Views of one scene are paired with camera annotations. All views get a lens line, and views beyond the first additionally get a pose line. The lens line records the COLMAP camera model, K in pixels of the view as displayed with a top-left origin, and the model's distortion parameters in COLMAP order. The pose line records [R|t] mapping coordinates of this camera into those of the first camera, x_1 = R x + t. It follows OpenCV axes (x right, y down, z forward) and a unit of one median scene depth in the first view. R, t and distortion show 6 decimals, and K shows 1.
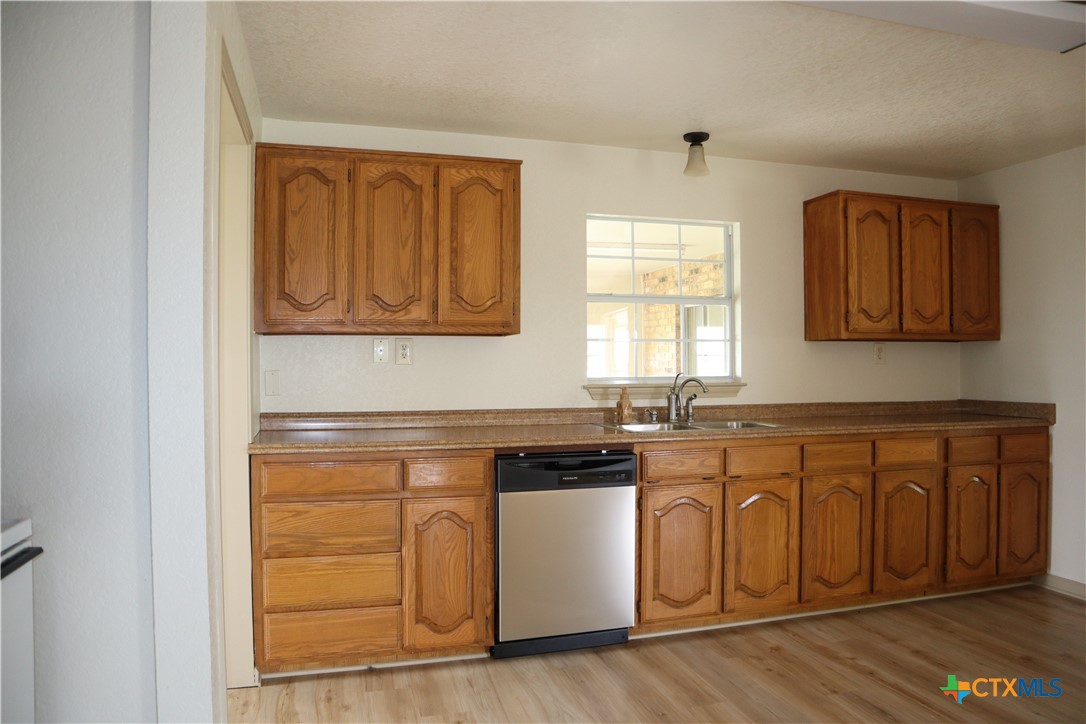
lens RADIAL K [[746.9, 0, 544.4], [0, 746.9, 365.8], [0, 0, 1]] dist [-0.092574, 0.033415]
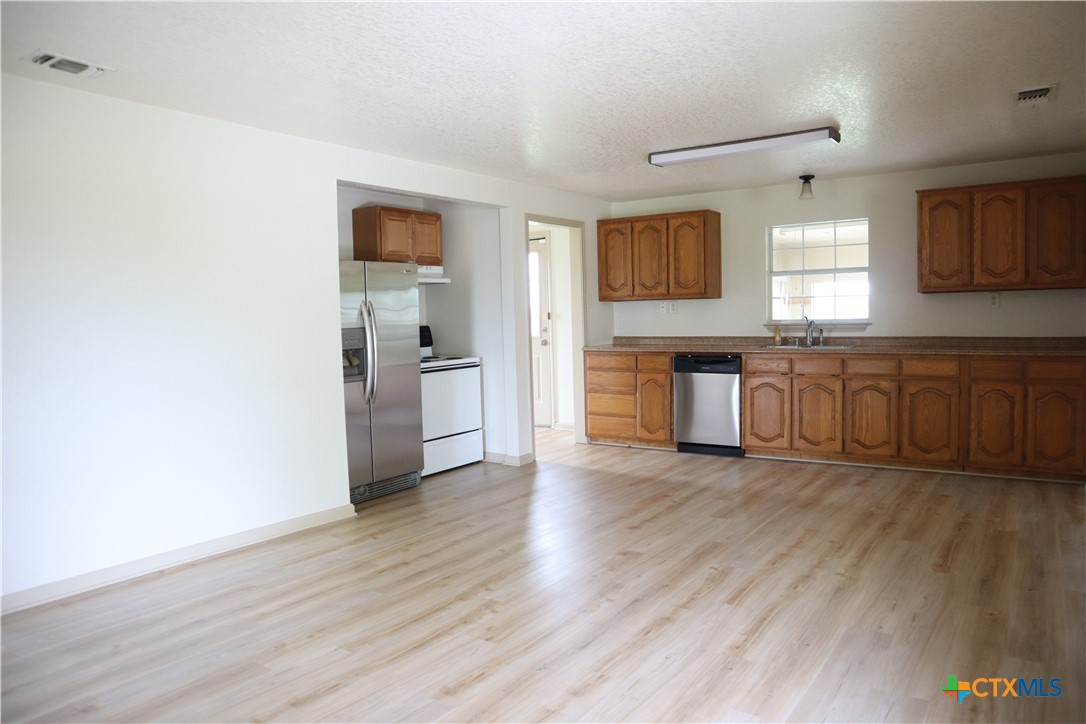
lens RADIAL K [[746.9, 0, 539.9], [0, 746.9, 356.3], [0, 0, 1]] dist [-0.092574, 0.033415]
pose [[0.622015, 0.028786, -0.782476, 1.275133], [0.016653, 0.998612, 0.049975, 0.006835], [0.782828, -0.044116, 0.620672, -0.599679]]
